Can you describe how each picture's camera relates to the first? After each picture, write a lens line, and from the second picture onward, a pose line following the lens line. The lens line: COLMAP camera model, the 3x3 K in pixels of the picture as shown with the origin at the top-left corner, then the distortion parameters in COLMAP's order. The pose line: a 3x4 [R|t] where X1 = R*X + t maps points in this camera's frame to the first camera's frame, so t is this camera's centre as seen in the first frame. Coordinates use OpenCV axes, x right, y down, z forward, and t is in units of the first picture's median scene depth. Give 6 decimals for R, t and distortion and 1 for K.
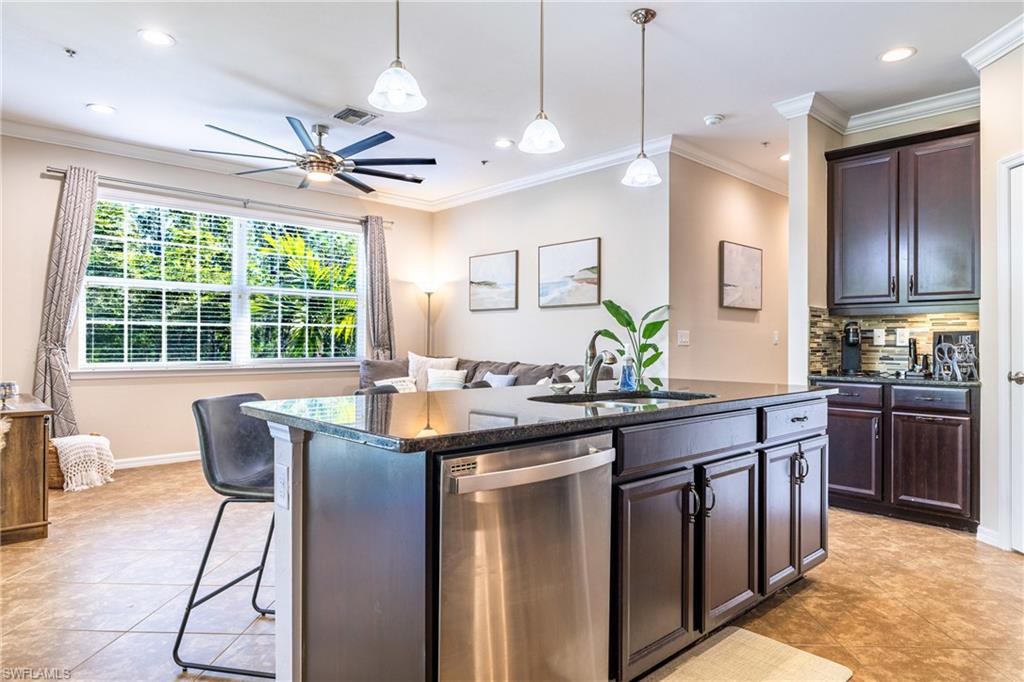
lens RADIAL K [[611.0, 0, 513.9], [0, 611.0, 342.2], [0, 0, 1]] dist [-0.020688, -0.001307]
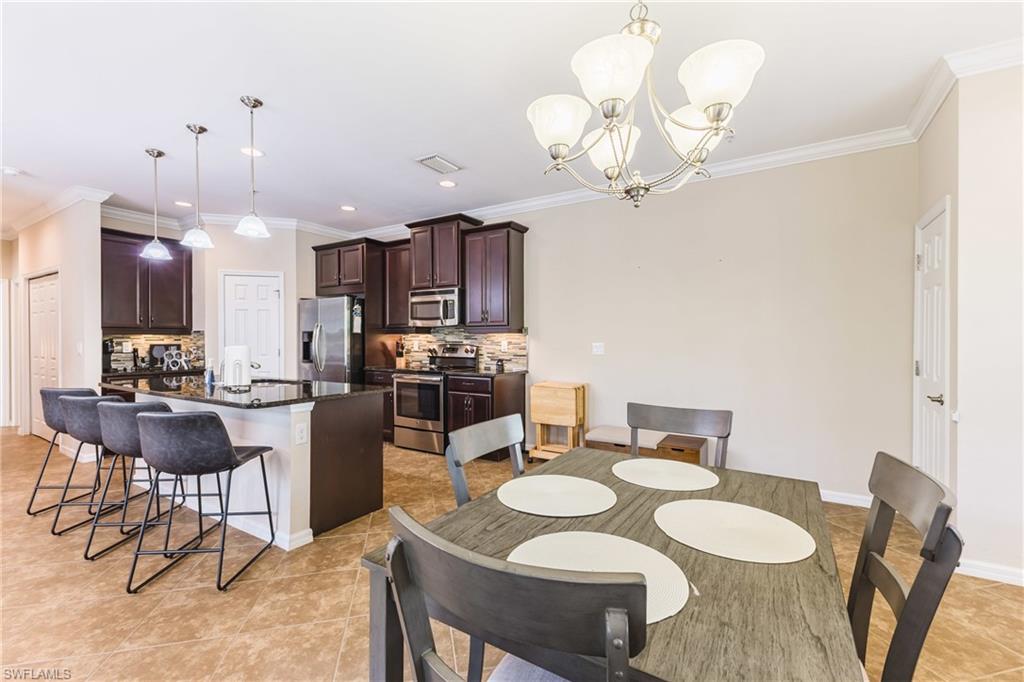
lens RADIAL K [[439.1, 0, 515.8], [0, 439.1, 342.2], [0, 0, 1]] dist [0.006722, -0.001204]
pose [[-0.264543, -0.010548, 0.964316, -0.801478], [-0.000731, 0.999942, 0.010737, -0.035443], [-0.964374, 0.002136, -0.264535, 0.266744]]
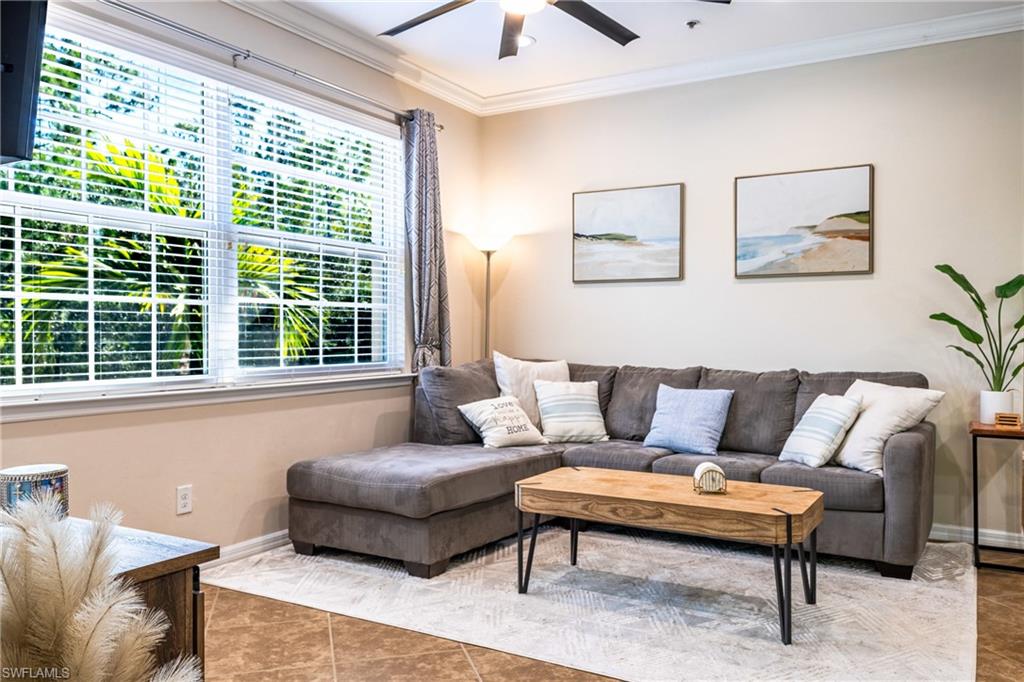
lens RADIAL K [[804.8, 0, 514.3], [0, 804.8, 340.9], [0, 0, 1]] dist [0.014345, -0.000332]
pose [[0.957290, -0.006975, 0.289047, -0.550766], [0.004073, 0.999935, 0.010641, -0.003890], [-0.289102, -0.009009, 0.957256, 0.396928]]
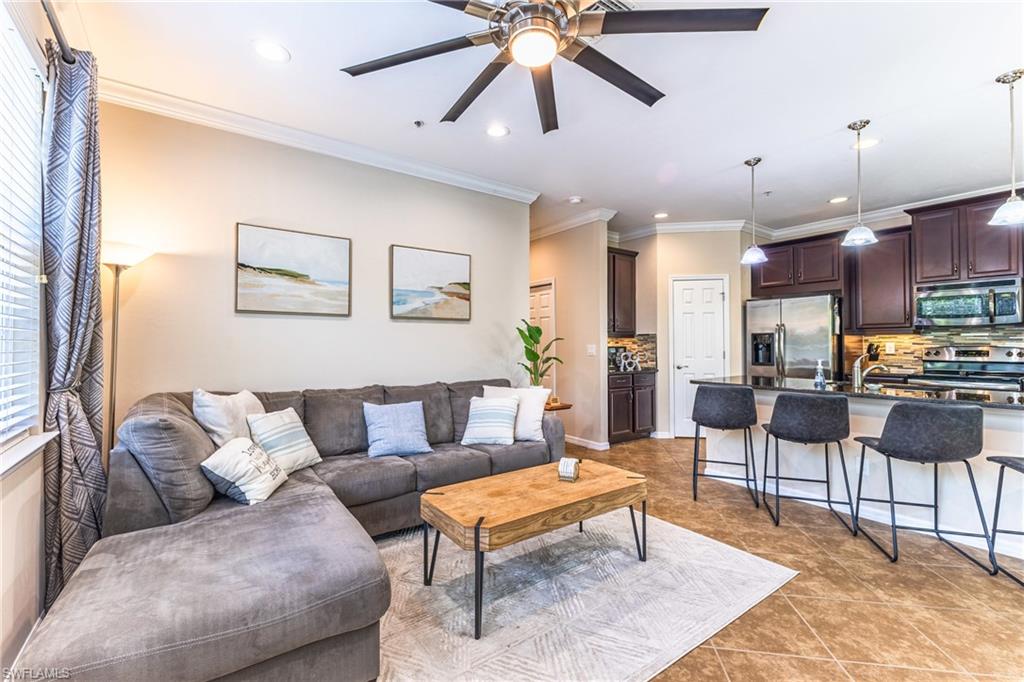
lens RADIAL K [[439.1, 0, 510.9], [0, 439.1, 339.3], [0, 0, 1]] dist [0.006722, -0.001204]
pose [[0.117241, 0.006513, 0.993082, -0.728905], [0.004319, 0.999966, -0.007068, -0.030102], [-0.993094, 0.005118, 0.117209, 1.046315]]
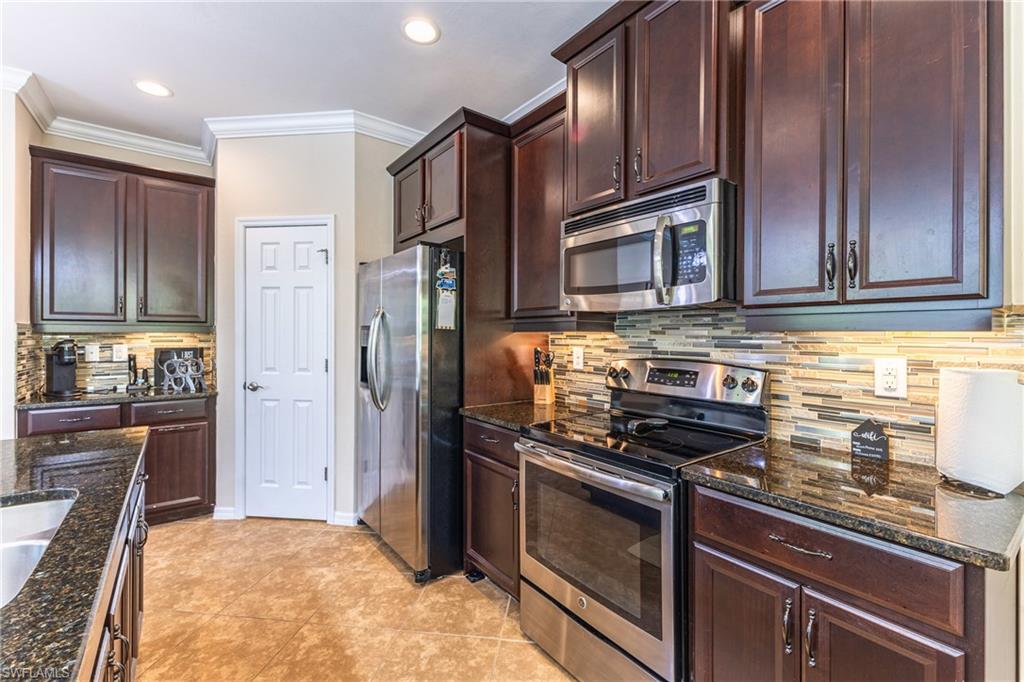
lens RADIAL K [[439.1, 0, 513.9], [0, 439.1, 336.4], [0, 0, 1]] dist [0.006722, -0.001204]
pose [[0.097121, -0.008299, 0.995238, -0.051260], [-0.002392, 0.999960, 0.008572, -0.043624], [-0.995270, -0.003213, 0.097098, 0.235627]]
